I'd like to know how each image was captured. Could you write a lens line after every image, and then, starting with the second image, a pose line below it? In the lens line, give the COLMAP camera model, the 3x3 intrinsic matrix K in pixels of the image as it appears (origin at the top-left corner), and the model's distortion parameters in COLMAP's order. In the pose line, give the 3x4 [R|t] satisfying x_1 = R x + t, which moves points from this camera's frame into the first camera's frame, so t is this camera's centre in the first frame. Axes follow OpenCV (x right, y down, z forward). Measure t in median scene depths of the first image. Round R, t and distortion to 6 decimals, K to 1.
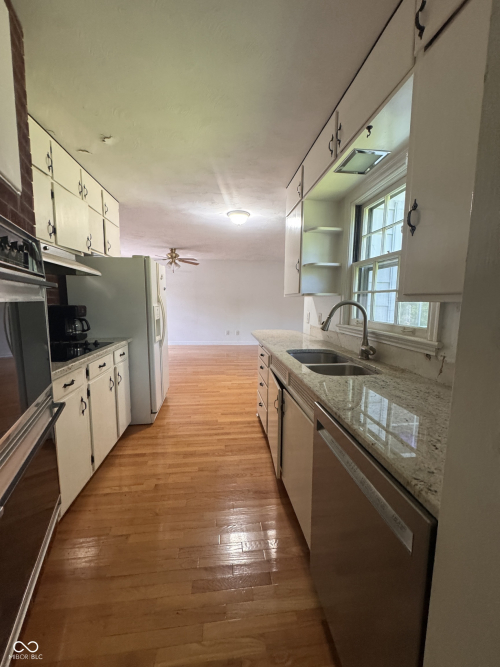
lens RADIAL K [[267.0, 0, 247.8], [0, 267.0, 332.6], [0, 0, 1]] dist [-0.001499, 0.000218]
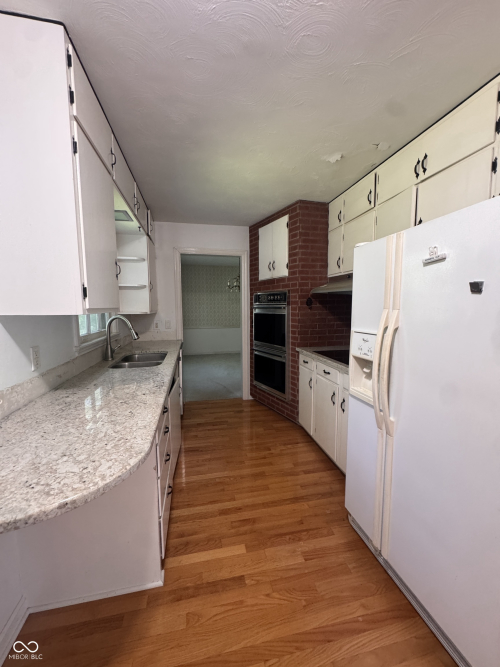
lens RADIAL K [[267.0, 0, 249.4], [0, 267.0, 331.3], [0, 0, 1]] dist [-0.001499, 0.000218]
pose [[-0.995405, 0.011435, -0.095069, -0.107382], [-0.009560, 0.976016, 0.217489, -0.295588], [0.095276, 0.217398, -0.971422, 2.026615]]
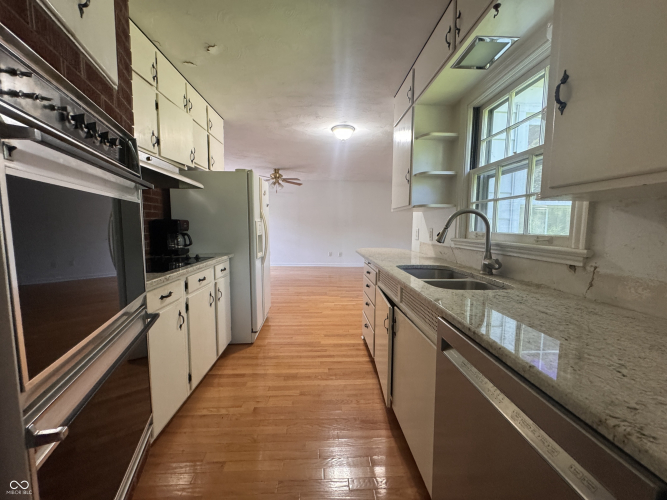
lens RADIAL K [[267.0, 0, 330.9], [0, 267.0, 249.7], [0, 0, 1]] dist [-0.001499, 0.000218]
pose [[0.997532, 0.004577, -0.070070, -0.016199], [-0.006560, 0.999583, -0.028104, 0.040035], [0.069912, 0.028495, 0.997146, 0.070874]]
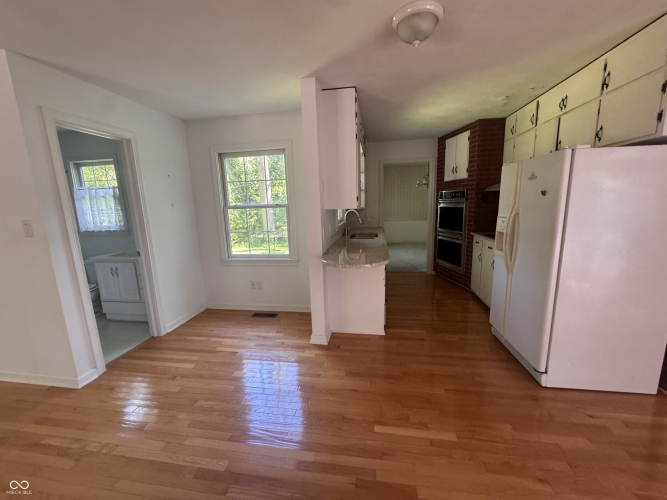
lens RADIAL K [[267.0, 0, 333.0], [0, 267.0, 248.3], [0, 0, 1]] dist [-0.001499, 0.000218]
pose [[-0.962627, -0.021085, 0.270008, -0.056735], [0.059403, 0.956250, 0.286457, -0.402091], [-0.264235, 0.291790, -0.919260, 2.747550]]
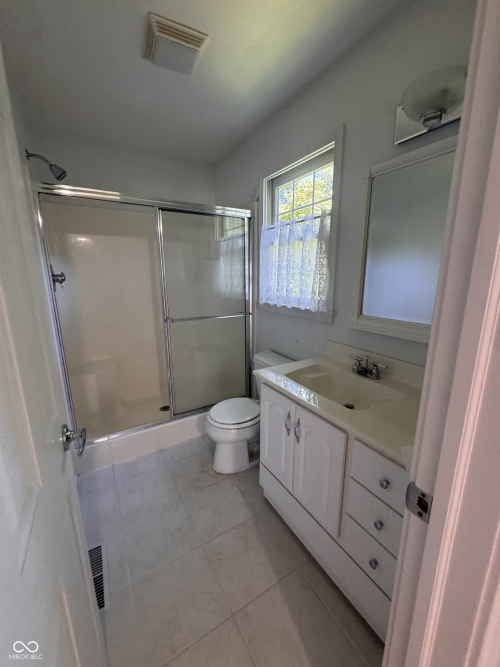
lens RADIAL K [[267.0, 0, 251.3], [0, 267.0, 335.7], [0, 0, 1]] dist [-0.001499, 0.000218]
pose [[-0.426169, -0.209367, 0.880083, 1.212282], [0.110310, 0.953564, 0.280264, -0.264309], [-0.897893, 0.216521, -0.383284, 1.916999]]
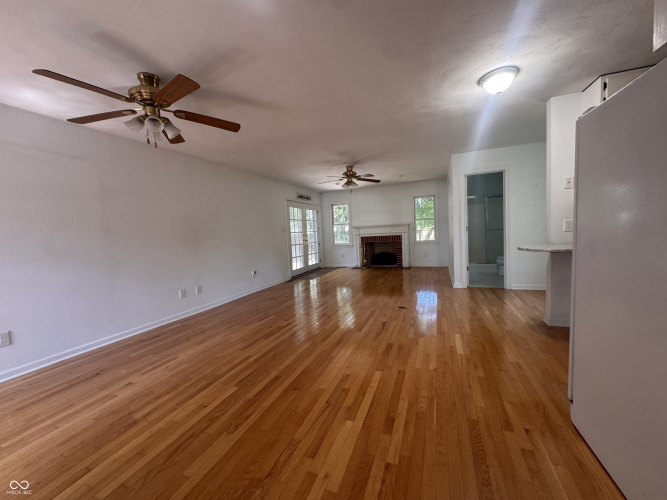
lens RADIAL K [[267.0, 0, 331.4], [0, 267.0, 248.1], [0, 0, 1]] dist [-0.001499, 0.000218]
pose [[0.466298, -0.084258, 0.880606, -1.501650], [0.160334, 0.987017, 0.009540, -0.188739], [-0.869977, 0.136742, 0.473753, 1.952021]]
